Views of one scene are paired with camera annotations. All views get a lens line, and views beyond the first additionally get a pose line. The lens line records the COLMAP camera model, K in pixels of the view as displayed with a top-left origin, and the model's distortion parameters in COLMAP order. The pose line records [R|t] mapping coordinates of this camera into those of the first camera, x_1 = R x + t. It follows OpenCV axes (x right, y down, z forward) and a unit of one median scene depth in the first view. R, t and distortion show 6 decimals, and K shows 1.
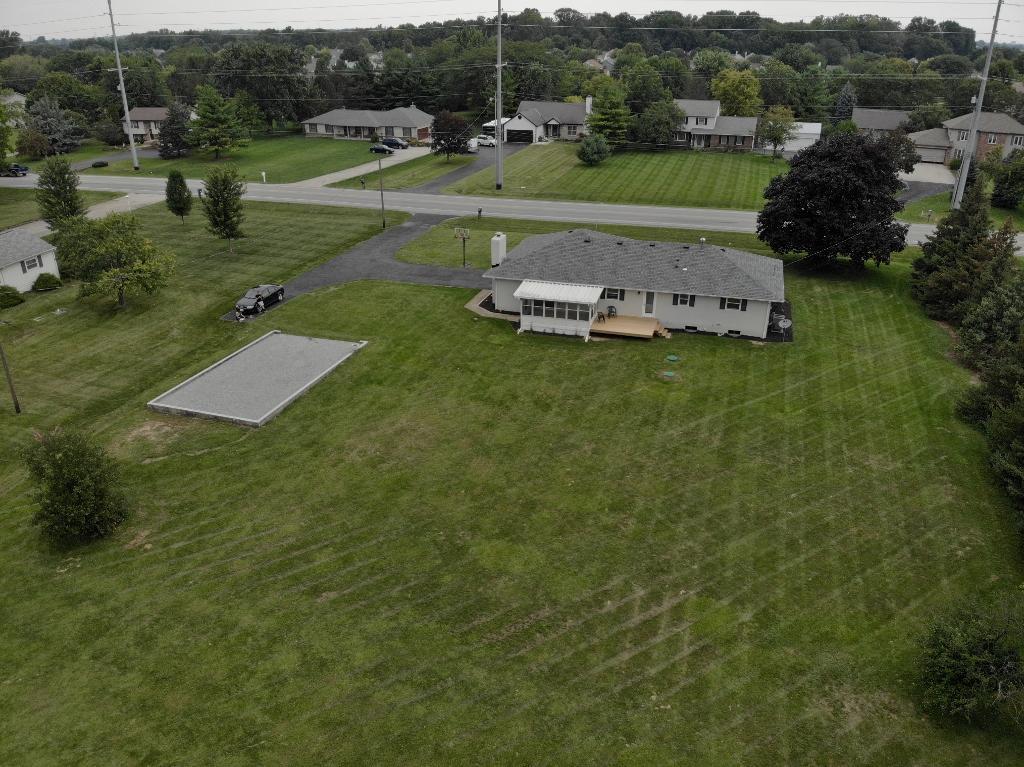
lens RADIAL K [[750.0, 0, 512.0], [0, 750.0, 383.5], [0, 0, 1]] dist [0.163556, -0.293124]
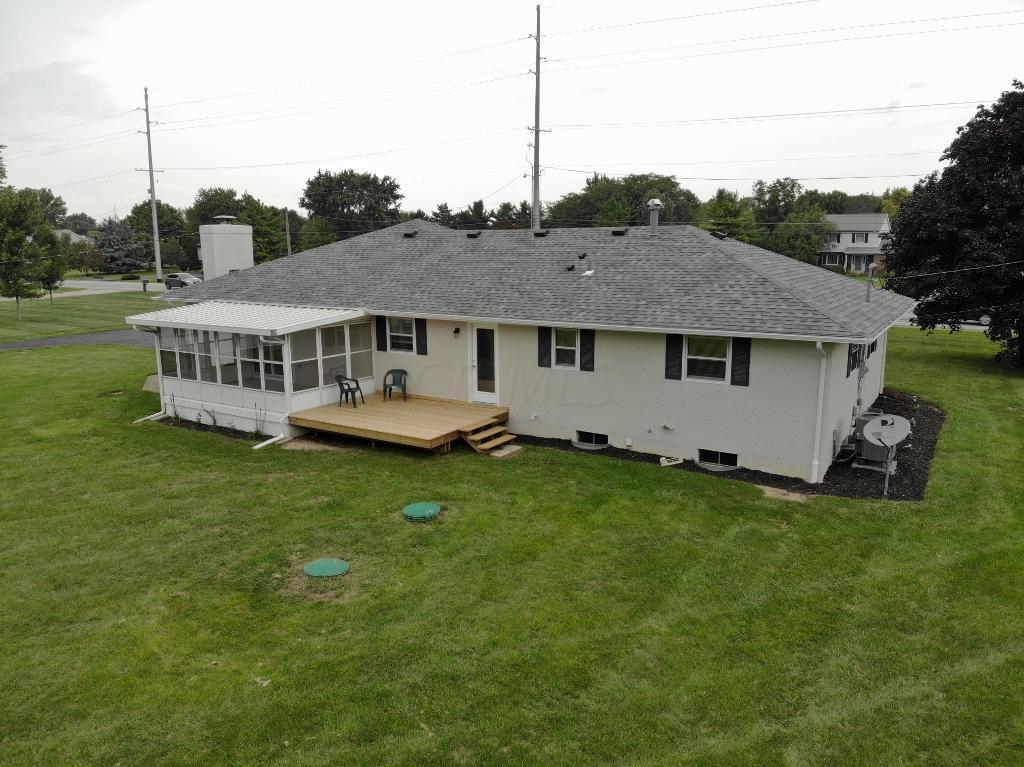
lens RADIAL K [[750.0, 0, 512.0], [0, 750.0, 383.5], [0, 0, 1]] dist [0.163556, -0.293124]
pose [[0.967403, 0.047806, -0.248690, 0.286991], [-0.107326, 0.966865, -0.231633, -0.016823], [0.229376, 0.250773, 0.940478, 0.686102]]
